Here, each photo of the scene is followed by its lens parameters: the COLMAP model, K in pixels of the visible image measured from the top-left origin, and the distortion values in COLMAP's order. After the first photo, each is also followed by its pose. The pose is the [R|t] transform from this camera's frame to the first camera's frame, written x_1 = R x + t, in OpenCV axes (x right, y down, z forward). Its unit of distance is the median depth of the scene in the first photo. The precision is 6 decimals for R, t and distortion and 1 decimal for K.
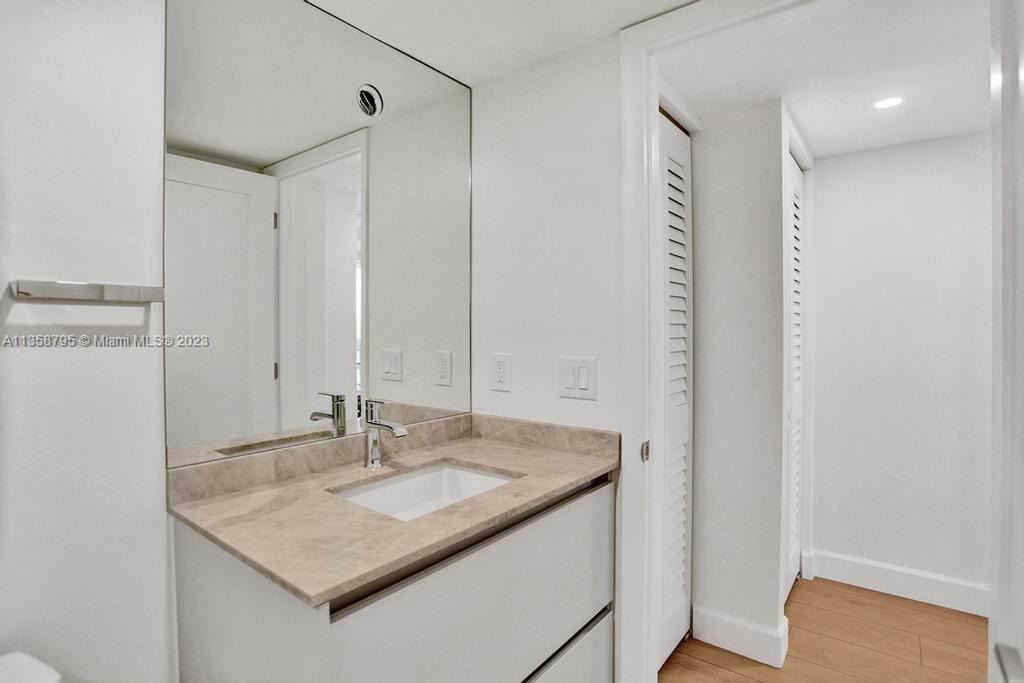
lens RADIAL K [[505.1, 0, 505.0], [0, 505.1, 324.6], [0, 0, 1]] dist [-0.070351, 0.025583]
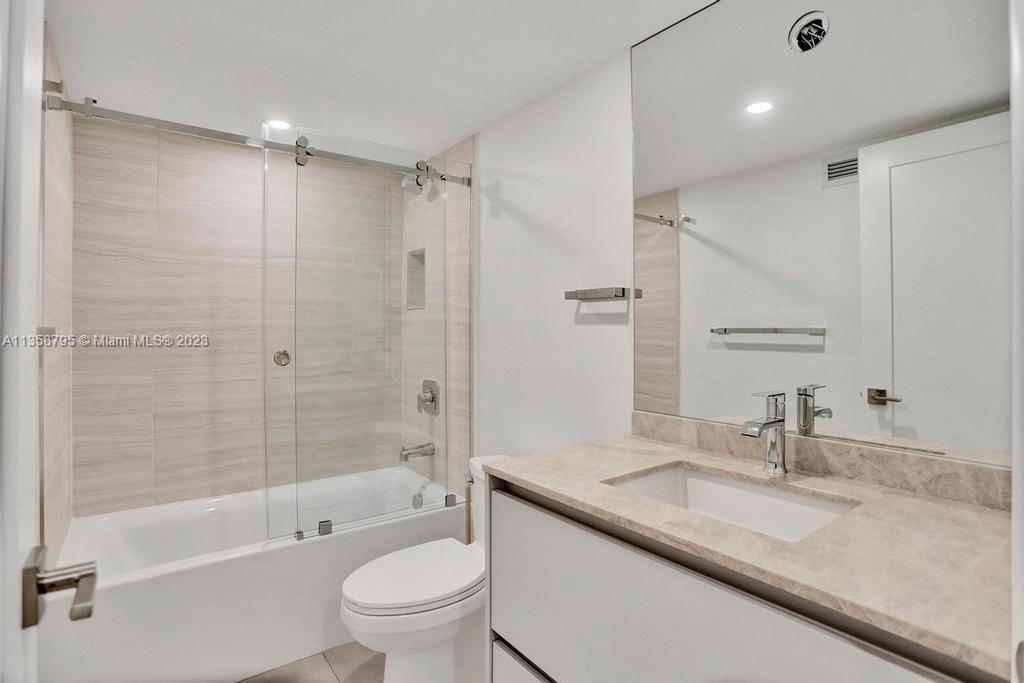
lens RADIAL K [[505.1, 0, 505.0], [0, 505.1, 324.6], [0, 0, 1]] dist [-0.070351, 0.025583]
pose [[-0.245535, 0.000366, -0.969388, 0.827672], [0.011493, 0.999931, -0.002534, 0.036686], [0.969320, -0.011764, -0.245522, 0.946788]]
